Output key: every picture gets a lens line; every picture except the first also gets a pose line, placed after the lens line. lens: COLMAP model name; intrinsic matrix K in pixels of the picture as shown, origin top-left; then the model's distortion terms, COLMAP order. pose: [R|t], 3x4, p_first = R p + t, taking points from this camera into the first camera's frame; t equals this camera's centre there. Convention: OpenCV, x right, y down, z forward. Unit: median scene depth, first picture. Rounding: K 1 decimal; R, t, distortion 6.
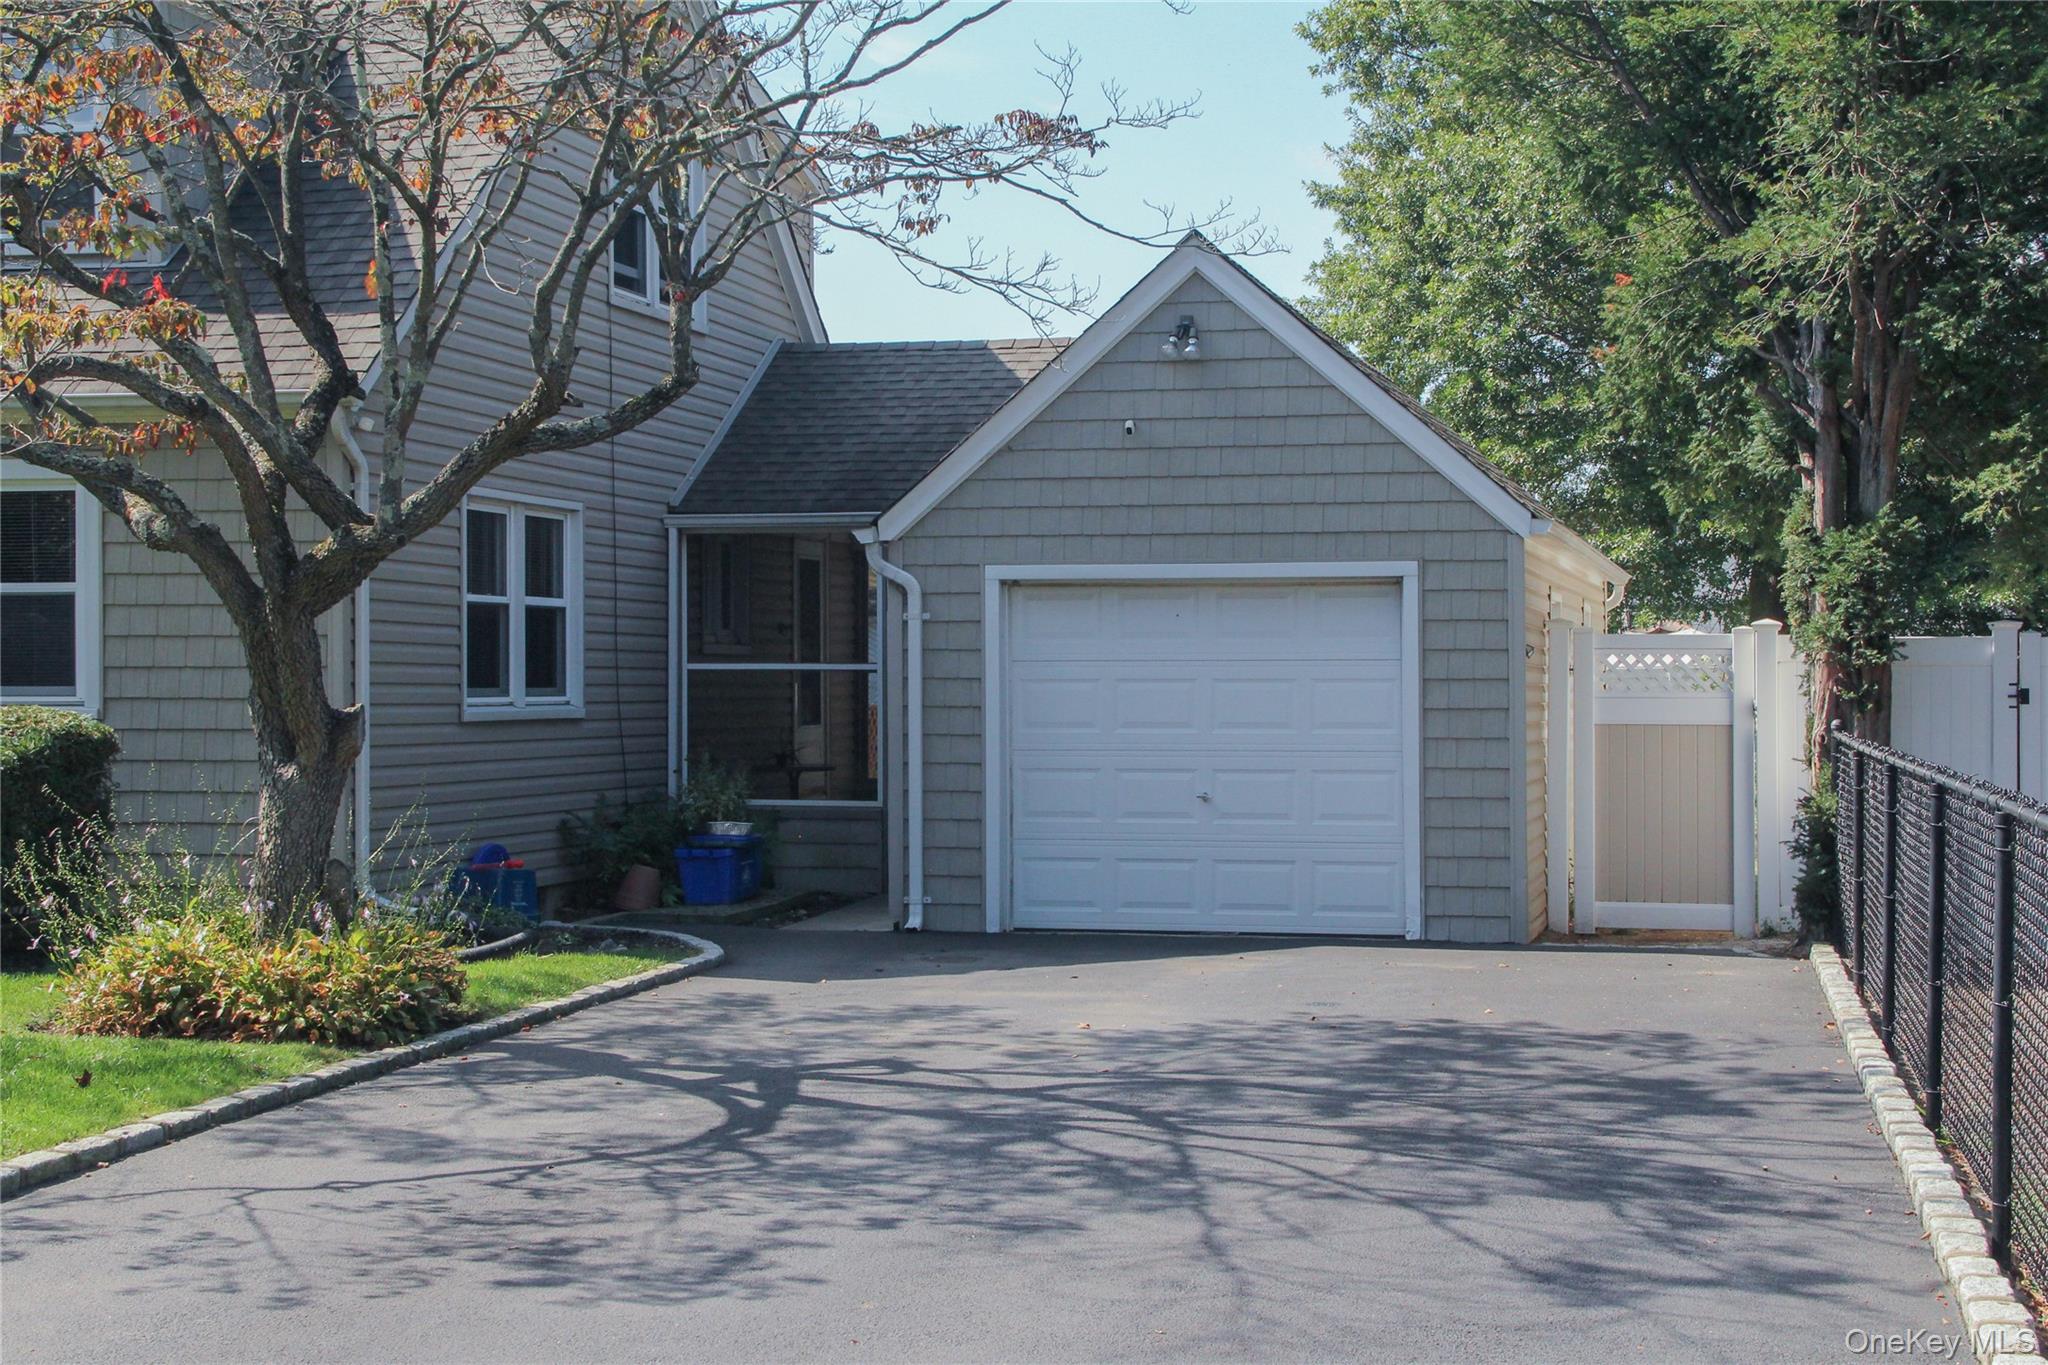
lens RADIAL K [[2918.2, 0, 1024.7], [0, 2918.2, 659.9], [0, 0, 1]] dist [0.170963, -0.047252]
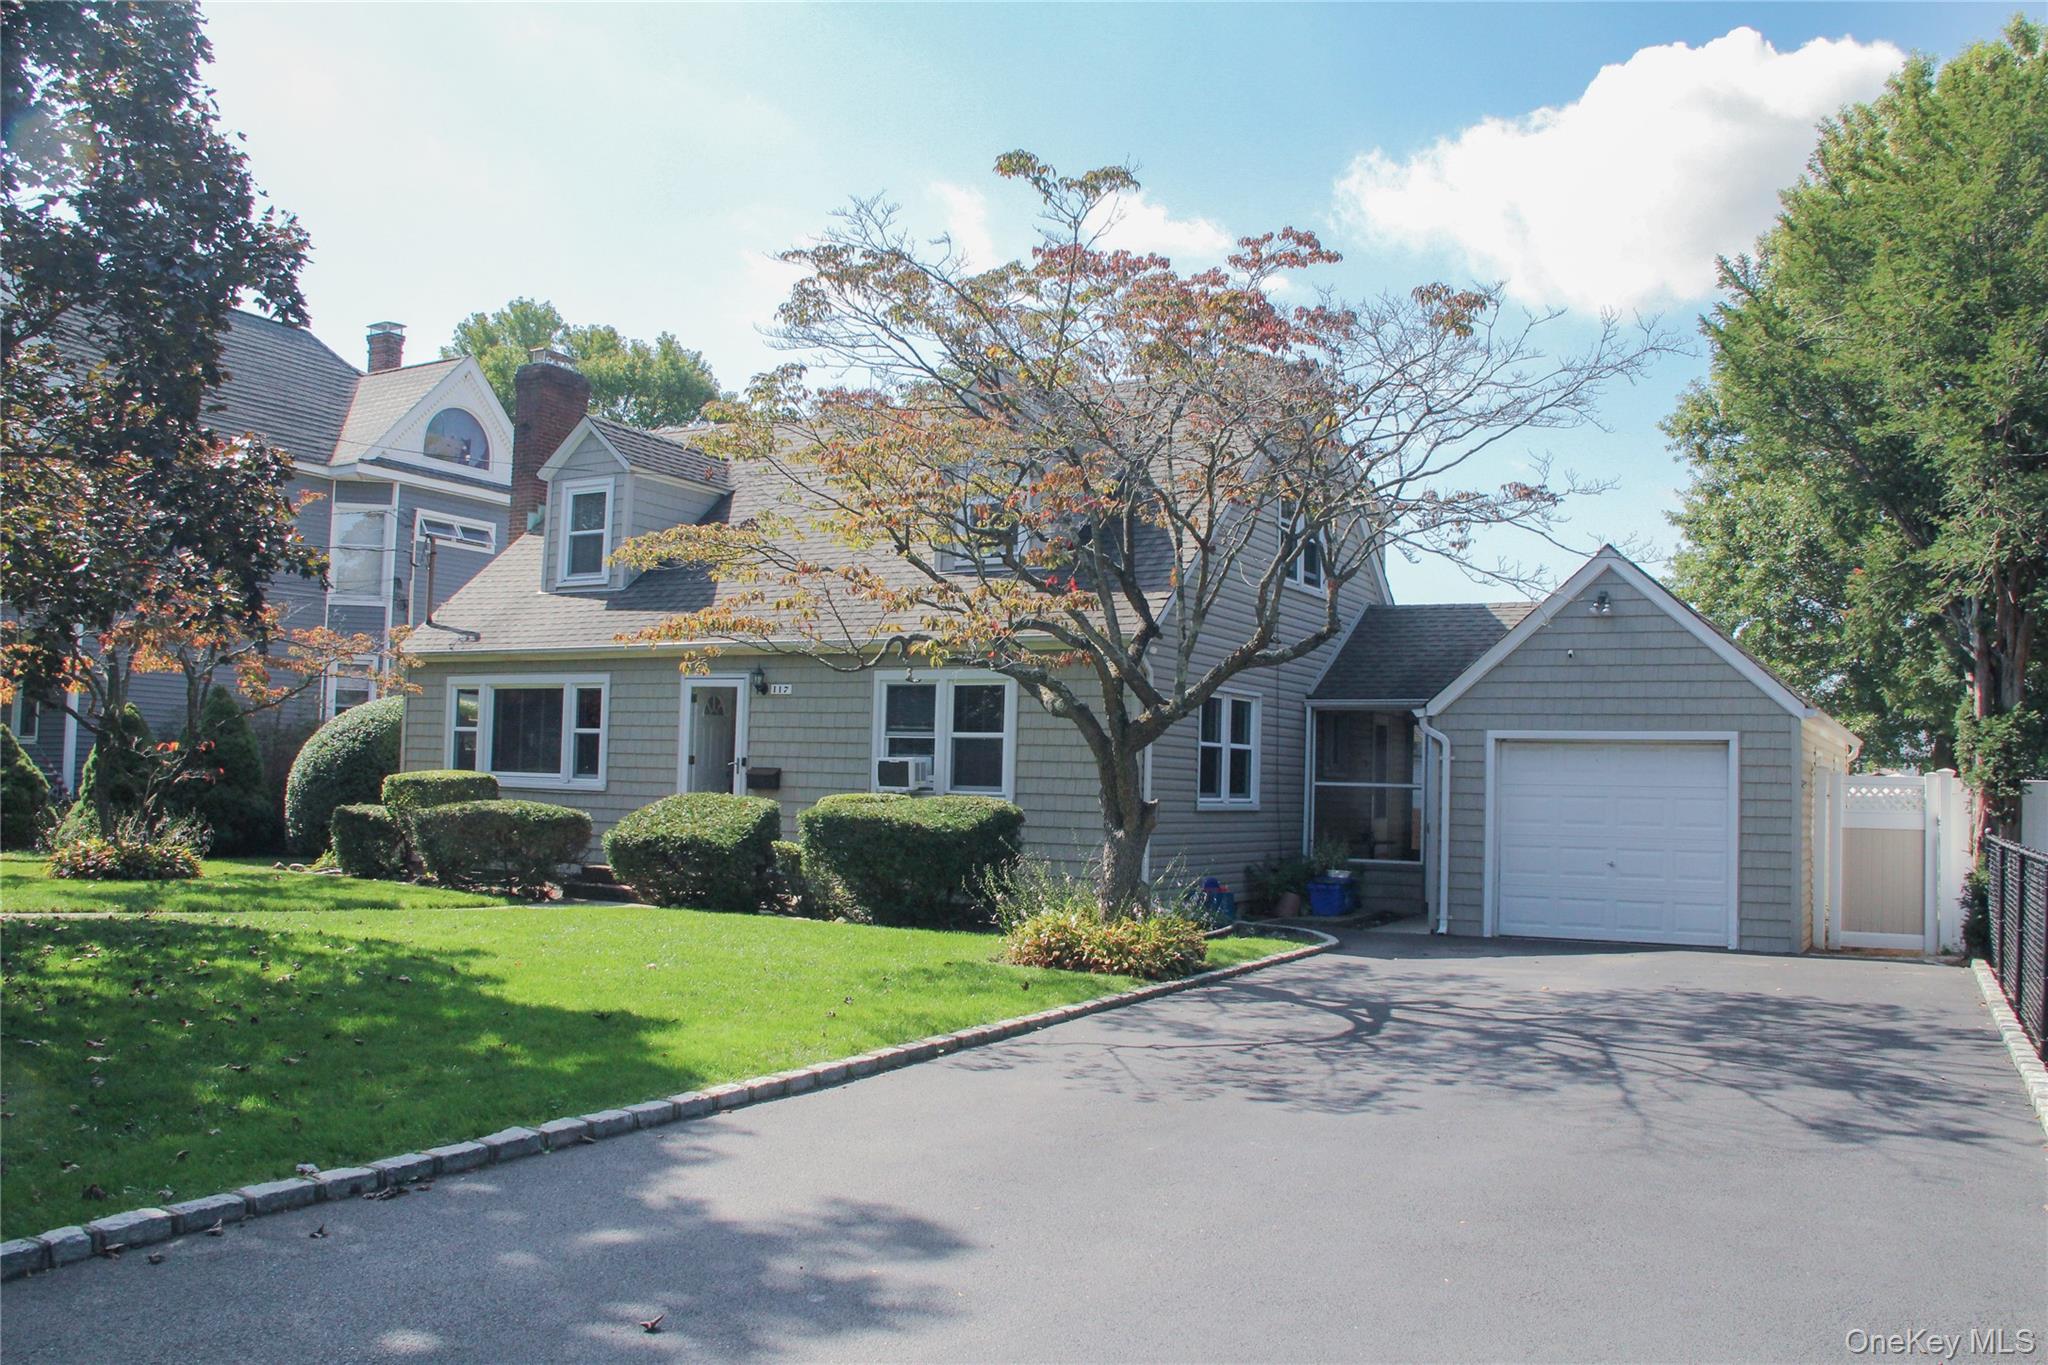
lens RADIAL K [[1773.7, 0, 1024.0], [0, 1773.7, 682.5], [0, 0, 1]] dist [-0.132759, 0.126924]
pose [[0.970652, 0.010102, -0.240275, -0.031185], [-0.023362, 0.998353, -0.052402, 0.001451], [0.239350, 0.056477, 0.969289, -0.113469]]
